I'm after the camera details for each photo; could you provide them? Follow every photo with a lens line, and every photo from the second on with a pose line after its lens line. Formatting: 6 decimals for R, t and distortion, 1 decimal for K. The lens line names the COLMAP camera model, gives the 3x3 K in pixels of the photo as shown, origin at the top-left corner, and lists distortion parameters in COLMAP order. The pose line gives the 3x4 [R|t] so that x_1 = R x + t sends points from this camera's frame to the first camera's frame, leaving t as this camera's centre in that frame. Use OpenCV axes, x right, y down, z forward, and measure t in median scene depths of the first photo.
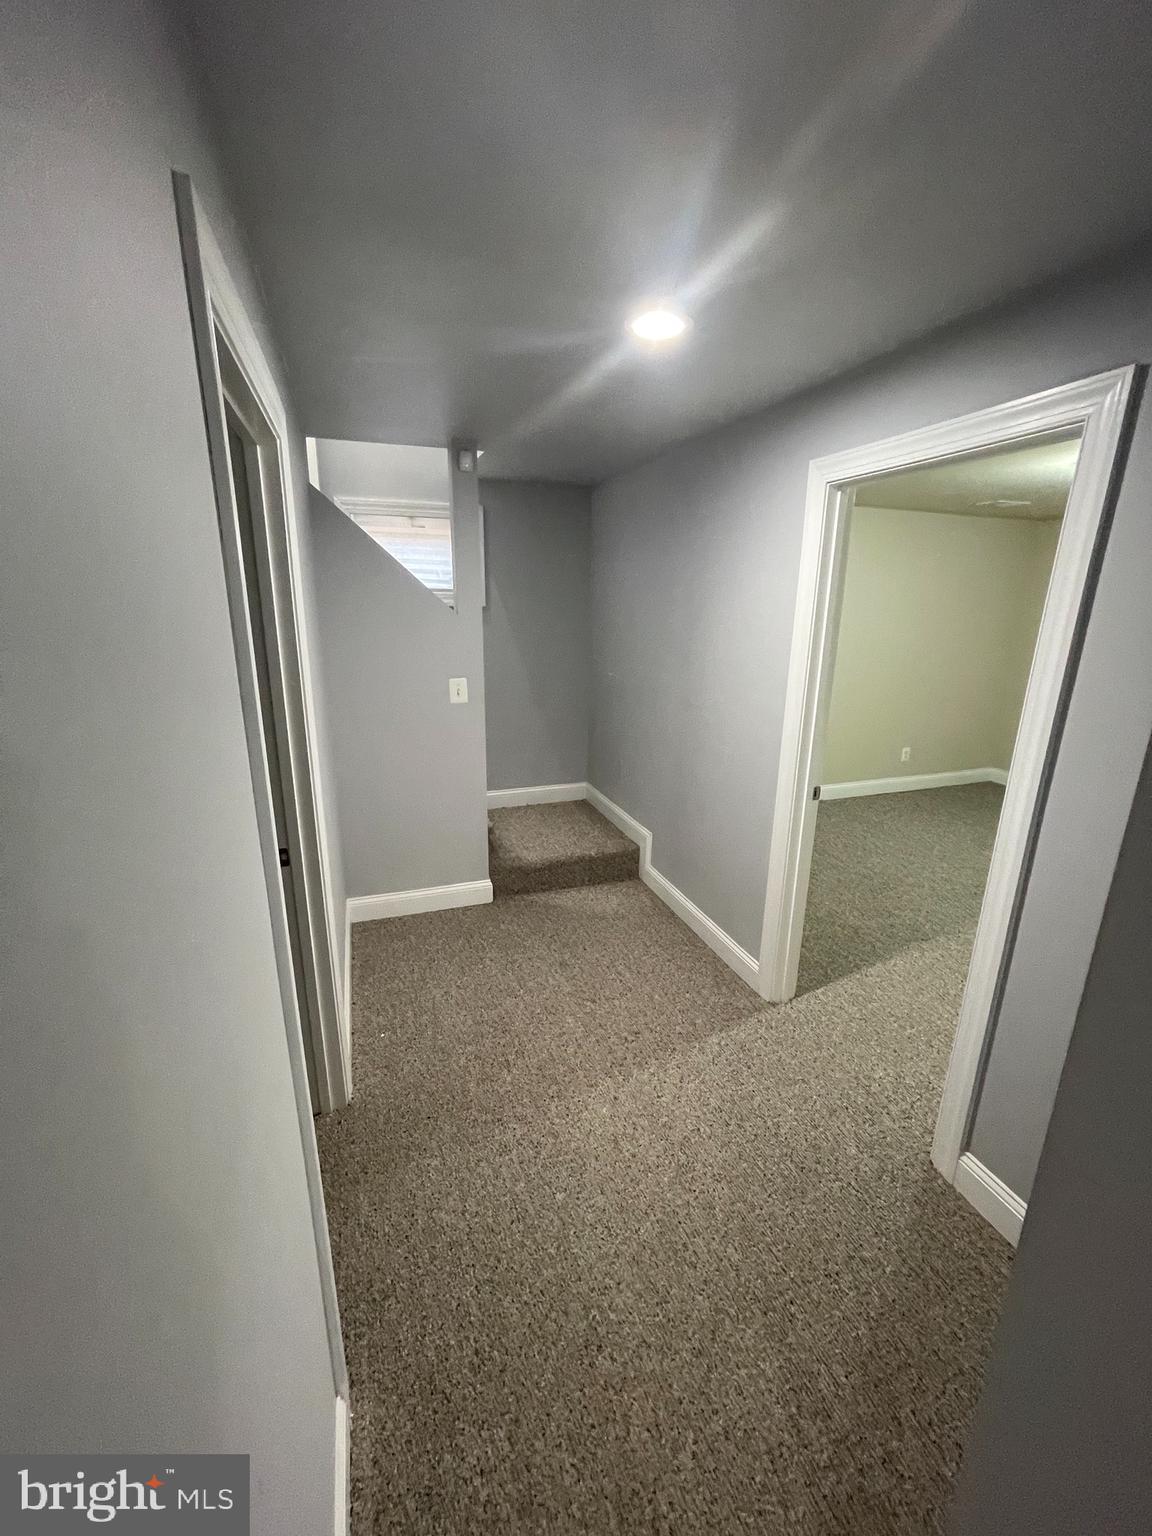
lens RADIAL K [[617.0, 0, 578.2], [0, 617.0, 765.0], [0, 0, 1]] dist [-0.006628, 0.002061]
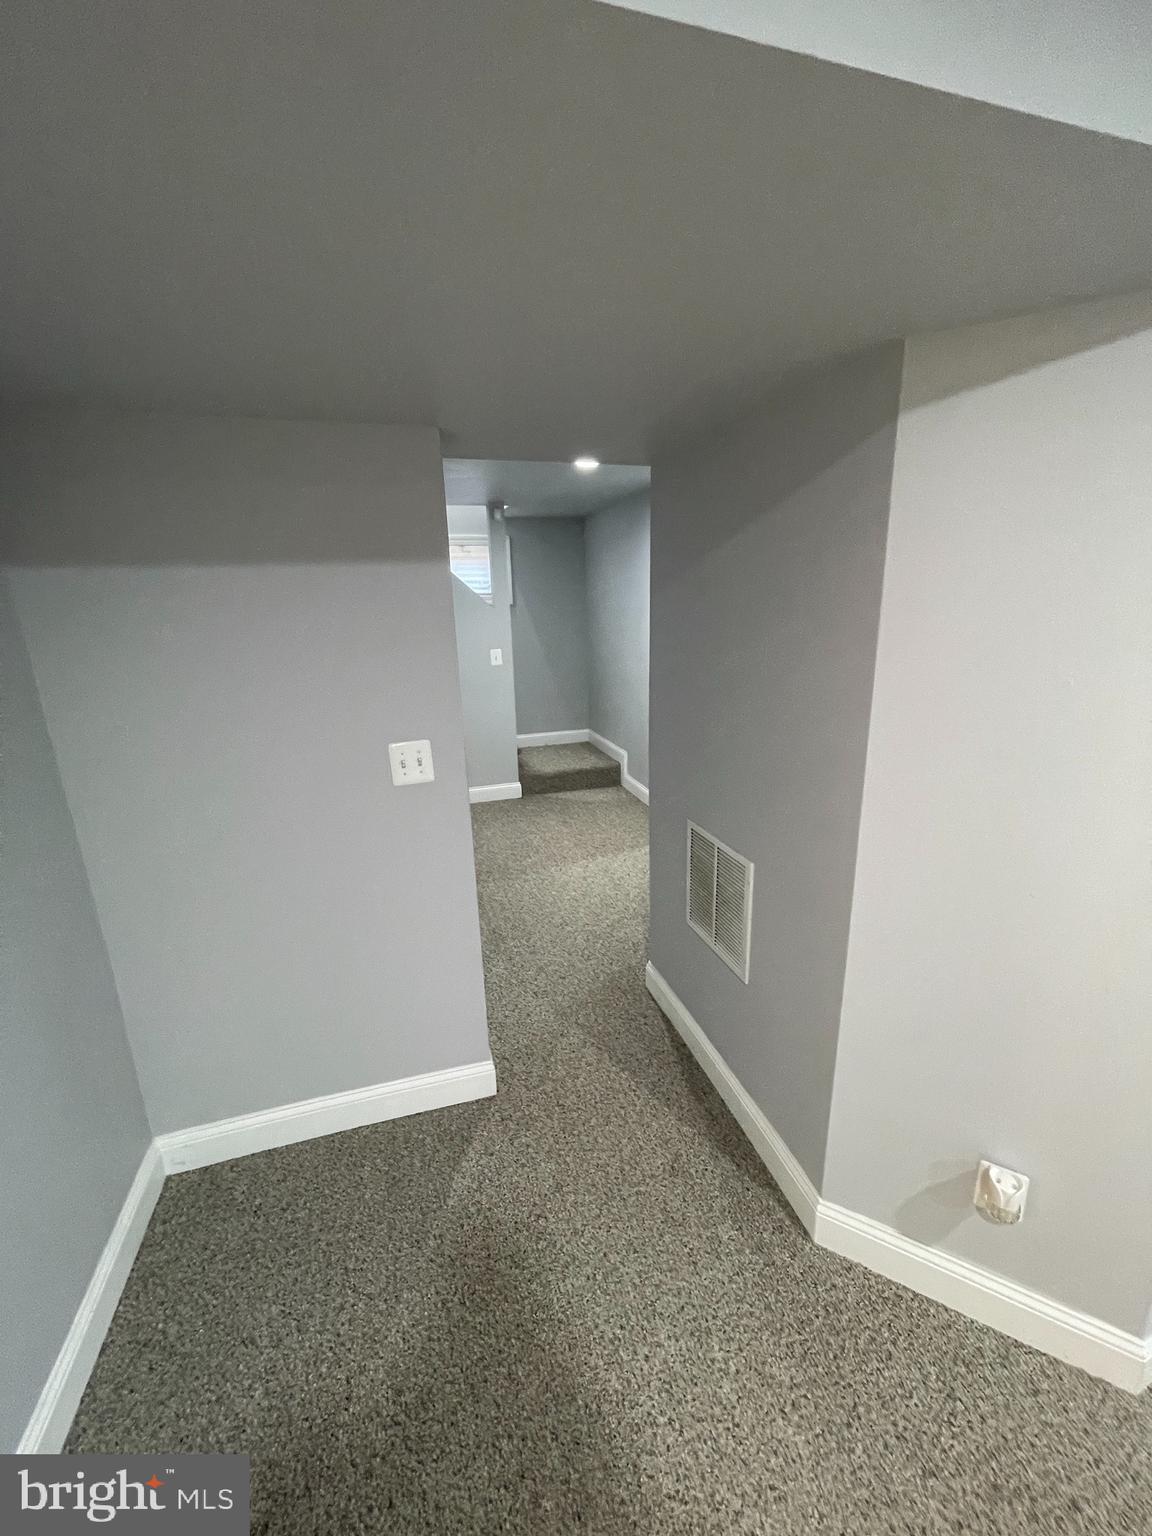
lens RADIAL K [[617.0, 0, 579.2], [0, 617.0, 764.1], [0, 0, 1]] dist [-0.006628, 0.002061]
pose [[0.998301, -0.023123, -0.053490, 0.082377], [0.023116, 0.999733, -0.000751, 0.137481], [0.053493, -0.000486, 0.998568, -0.487342]]
